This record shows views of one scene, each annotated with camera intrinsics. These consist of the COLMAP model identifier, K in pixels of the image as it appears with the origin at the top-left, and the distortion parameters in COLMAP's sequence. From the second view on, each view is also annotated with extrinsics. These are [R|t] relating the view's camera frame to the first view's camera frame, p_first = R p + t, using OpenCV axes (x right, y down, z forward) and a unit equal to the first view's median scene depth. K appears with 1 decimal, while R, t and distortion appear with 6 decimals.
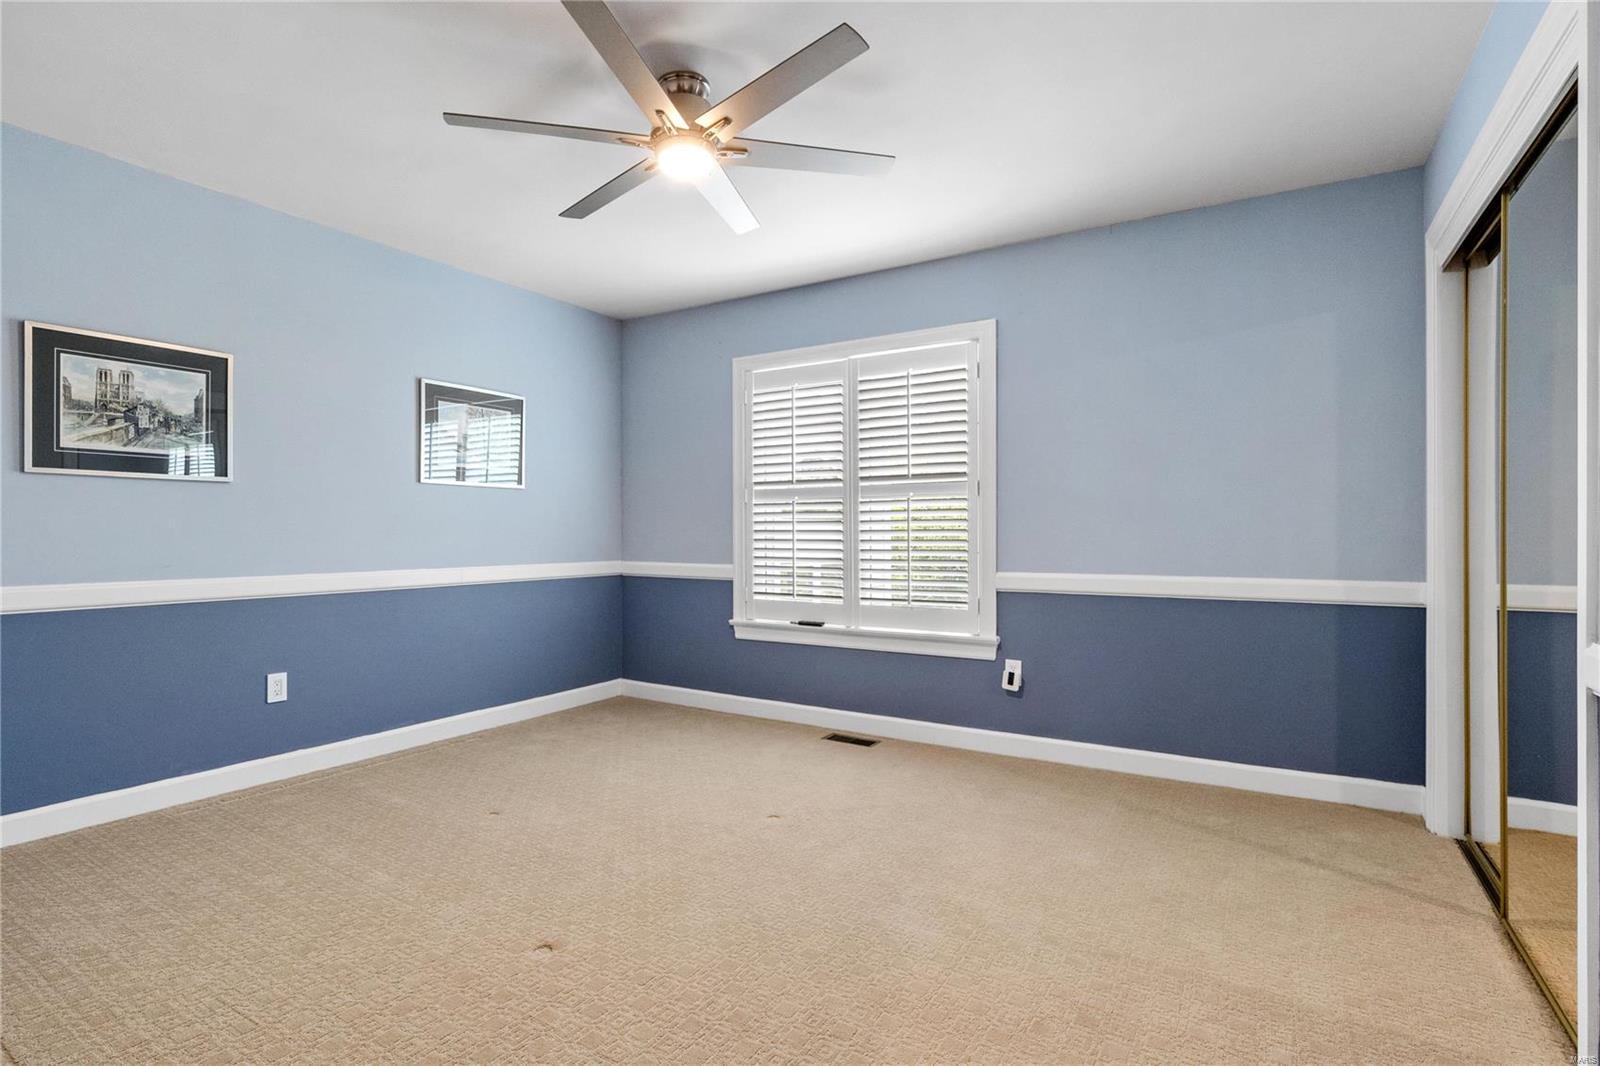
lens RADIAL K [[767.9, 0, 793.7], [0, 767.9, 531.6], [0, 0, 1]] dist [-0.002244, -0.000505]
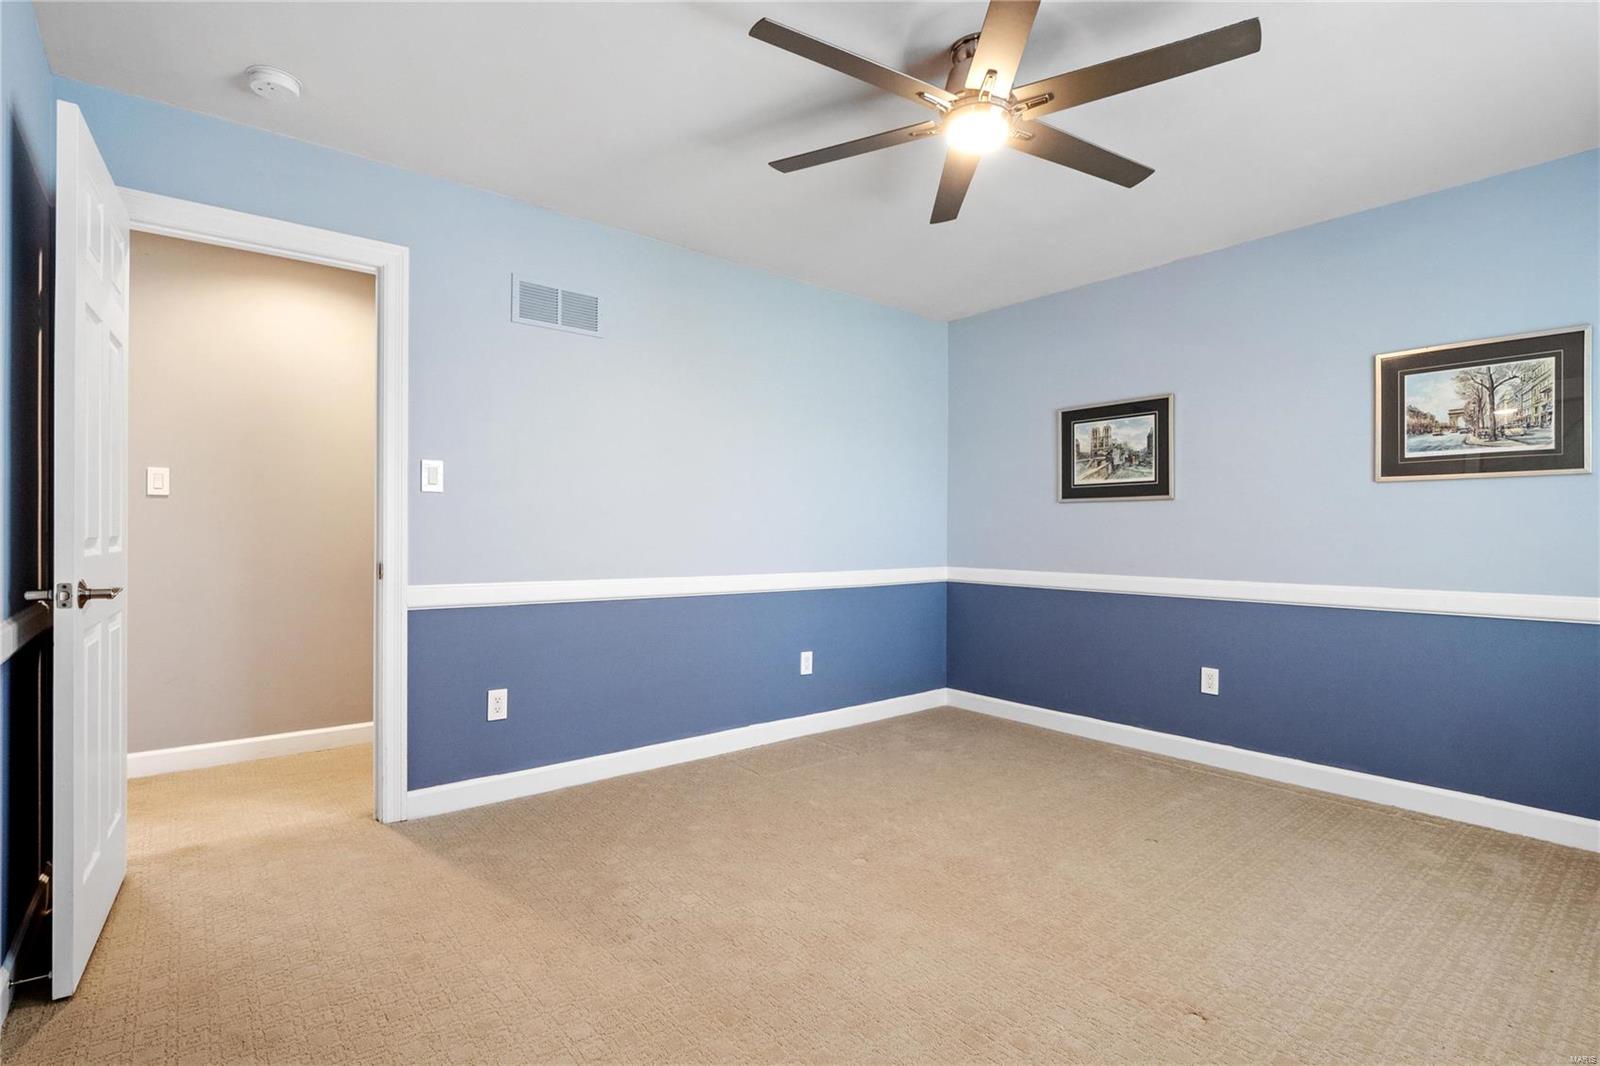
lens RADIAL K [[767.9, 0, 793.7], [0, 767.9, 531.6], [0, 0, 1]] dist [-0.002244, -0.000505]
pose [[-0.319261, -0.003809, -0.947659, 0.649085], [-0.004649, 0.999986, -0.002454, -0.008252], [0.947655, 0.003622, -0.319275, 0.890719]]
